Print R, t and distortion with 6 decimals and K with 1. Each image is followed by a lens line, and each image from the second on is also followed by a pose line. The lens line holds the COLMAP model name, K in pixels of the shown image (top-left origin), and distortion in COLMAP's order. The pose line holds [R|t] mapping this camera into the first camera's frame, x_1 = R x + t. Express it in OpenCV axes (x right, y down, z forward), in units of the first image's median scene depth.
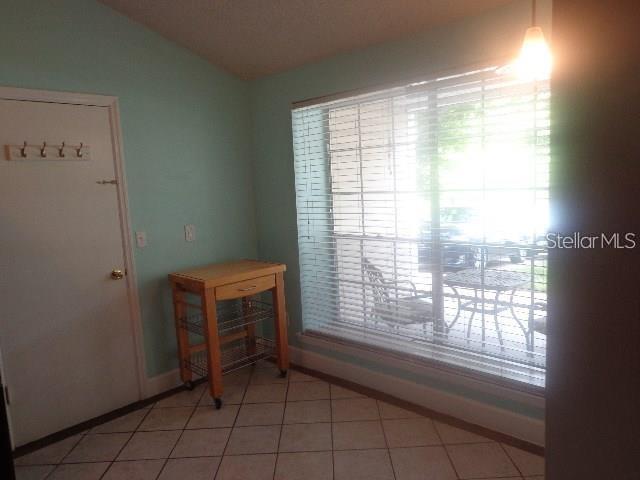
lens RADIAL K [[492.4, 0, 319.5], [0, 492.4, 254.6], [0, 0, 1]] dist [-0.007161, -0.006958]
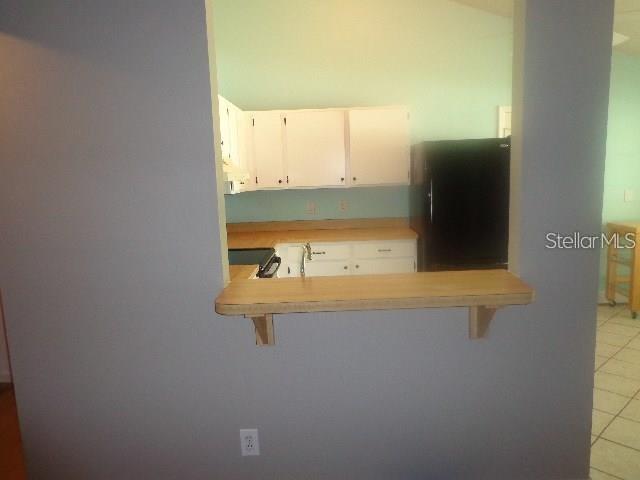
lens RADIAL K [[492.4, 0, 319.5], [0, 492.4, 254.6], [0, 0, 1]] dist [-0.007161, -0.006958]
pose [[0.714888, 0.122281, -0.688464, 0.088256], [-0.083259, 0.992472, 0.089823, 0.070820], [0.694264, -0.006892, 0.719687, -0.594345]]
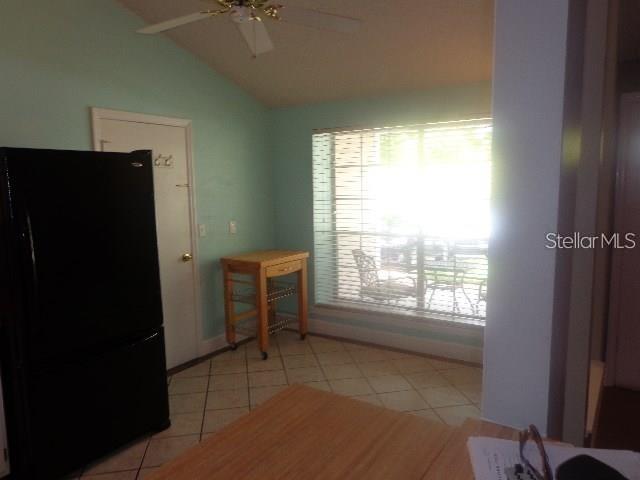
lens RADIAL K [[492.4, 0, 319.5], [0, 492.4, 254.6], [0, 0, 1]] dist [-0.007161, -0.006958]
pose [[0.984028, 0.005414, 0.177931, -0.273877], [-0.002794, 0.999884, -0.014969, 0.047110], [-0.177992, 0.014232, 0.983929, -0.297976]]
